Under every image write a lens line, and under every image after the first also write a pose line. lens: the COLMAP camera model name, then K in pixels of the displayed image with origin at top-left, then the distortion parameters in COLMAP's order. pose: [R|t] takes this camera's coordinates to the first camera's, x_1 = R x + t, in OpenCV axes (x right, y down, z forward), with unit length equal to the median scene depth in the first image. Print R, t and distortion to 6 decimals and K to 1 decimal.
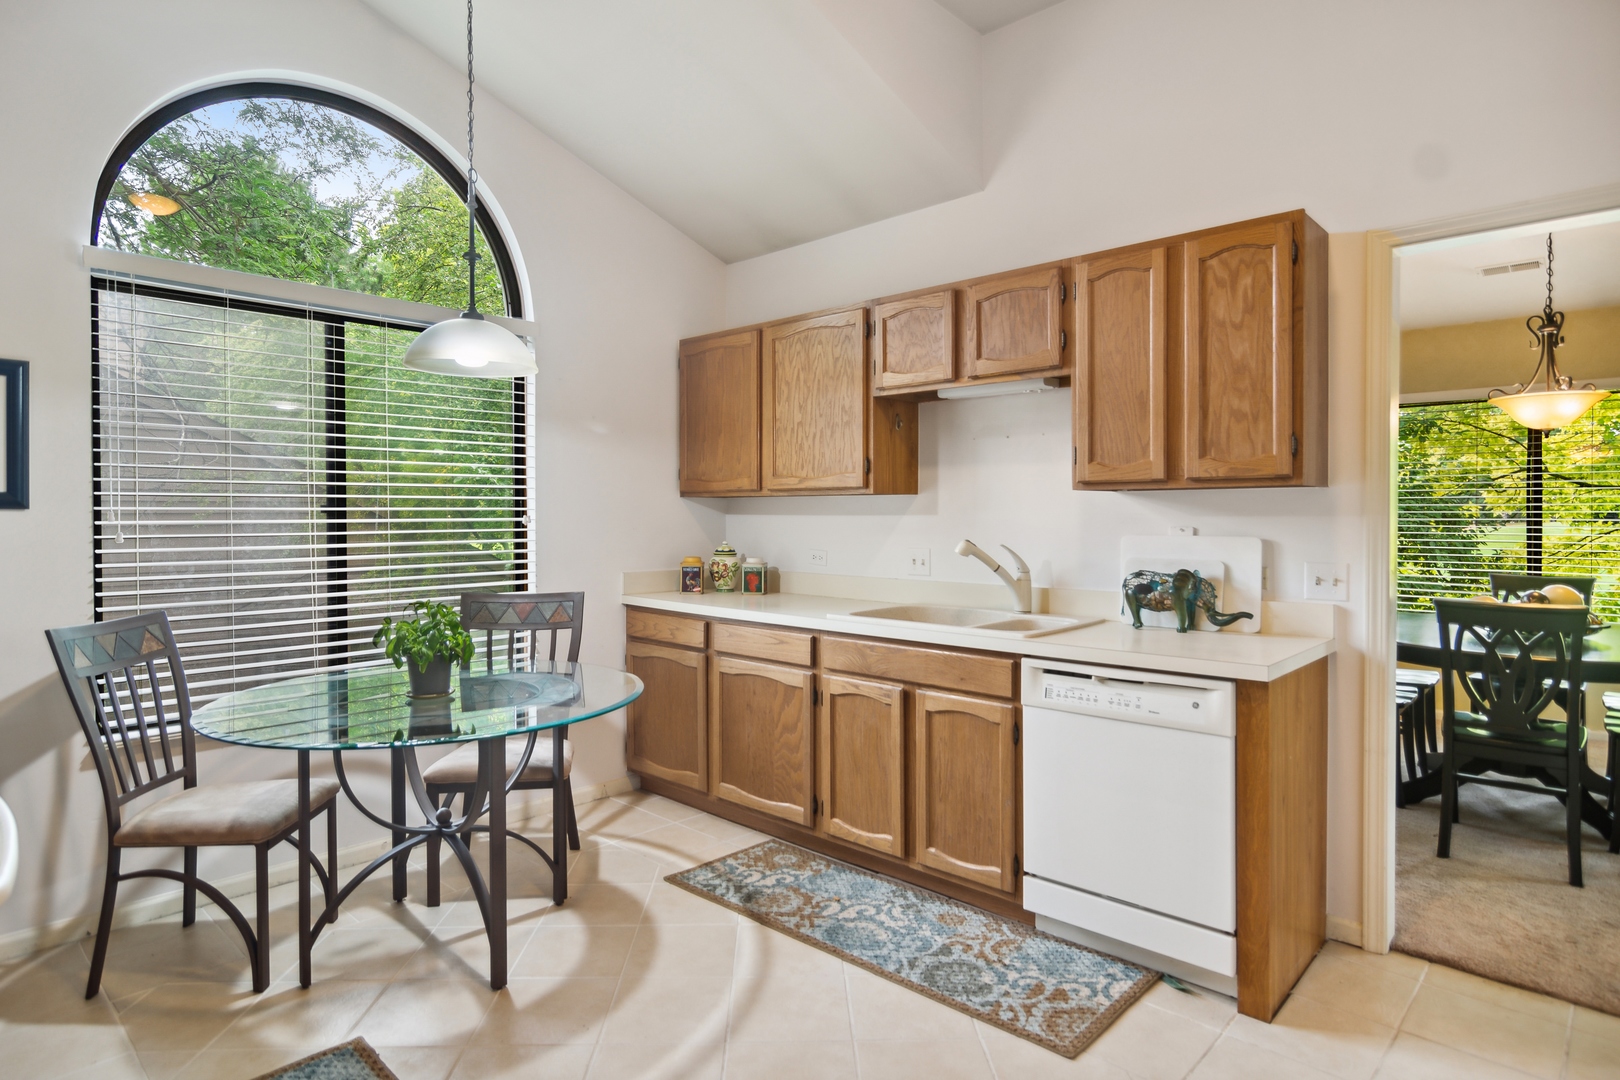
lens RADIAL K [[900.2, 0, 811.8], [0, 900.2, 524.7], [0, 0, 1]] dist [0.000749, 0.002434]
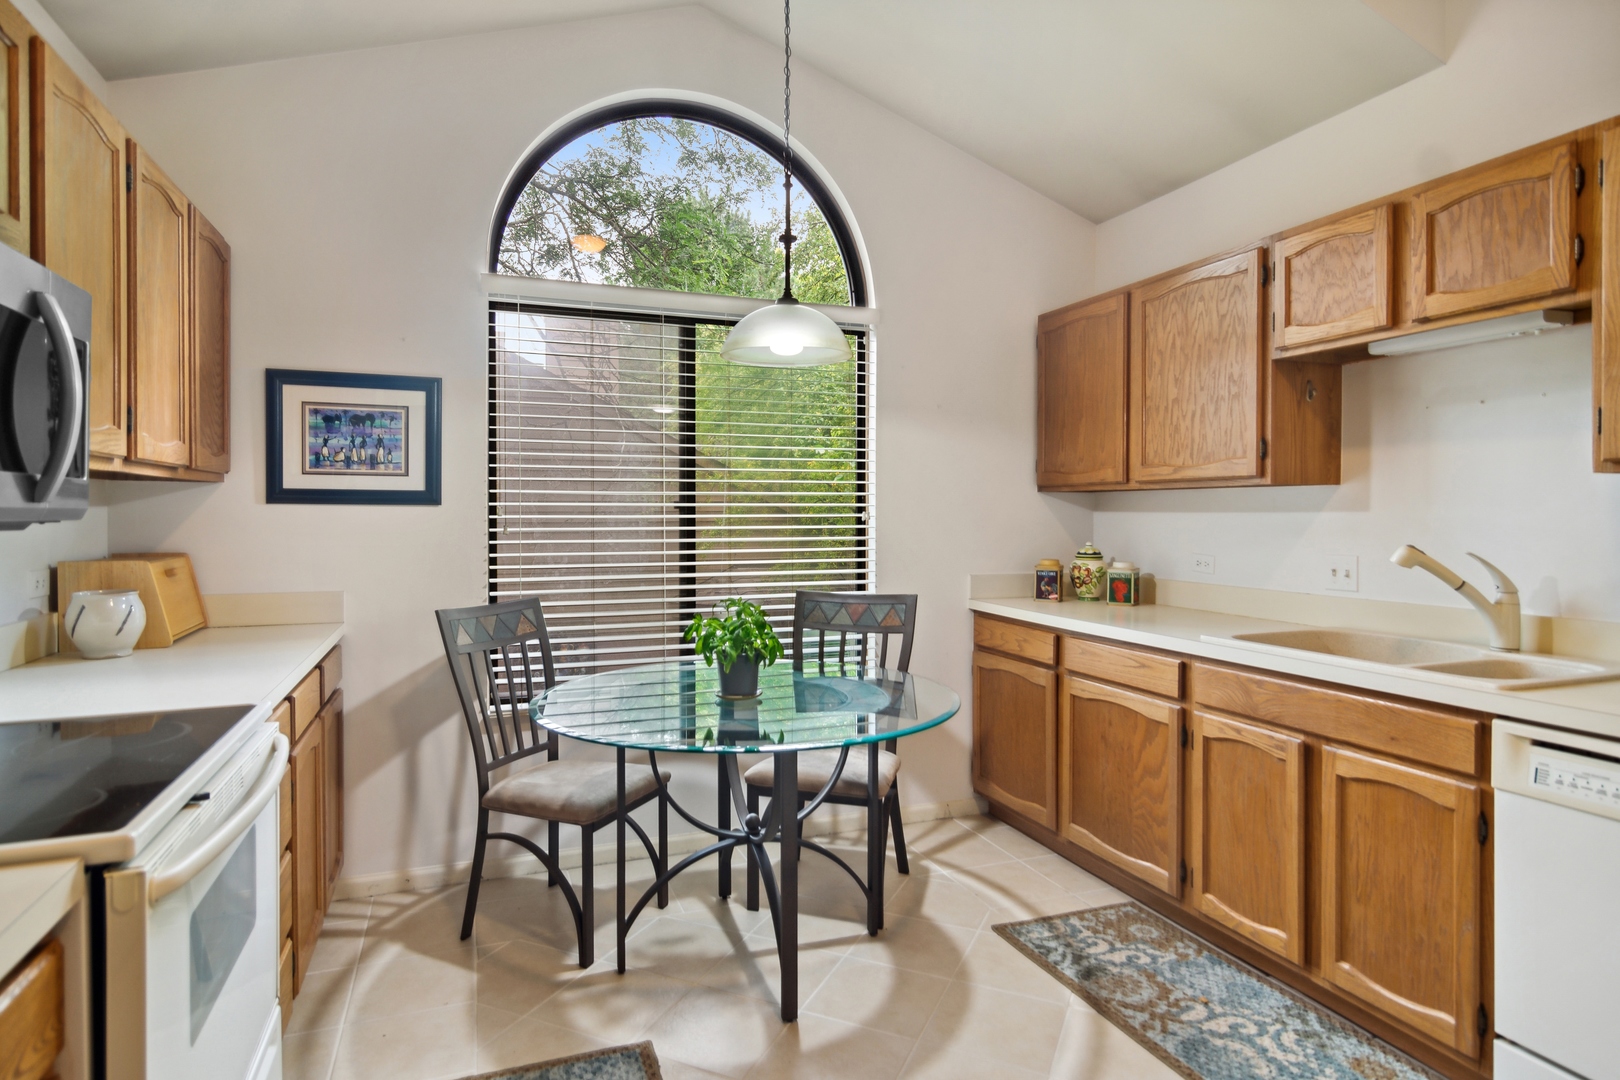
lens RADIAL K [[900.2, 0, 811.8], [0, 900.2, 524.7], [0, 0, 1]] dist [0.000749, 0.002434]
pose [[0.899126, 0.007072, -0.437632, 0.058531], [-0.007175, 0.999973, 0.001416, 0.002827], [0.437630, 0.001867, 0.899153, 0.138963]]
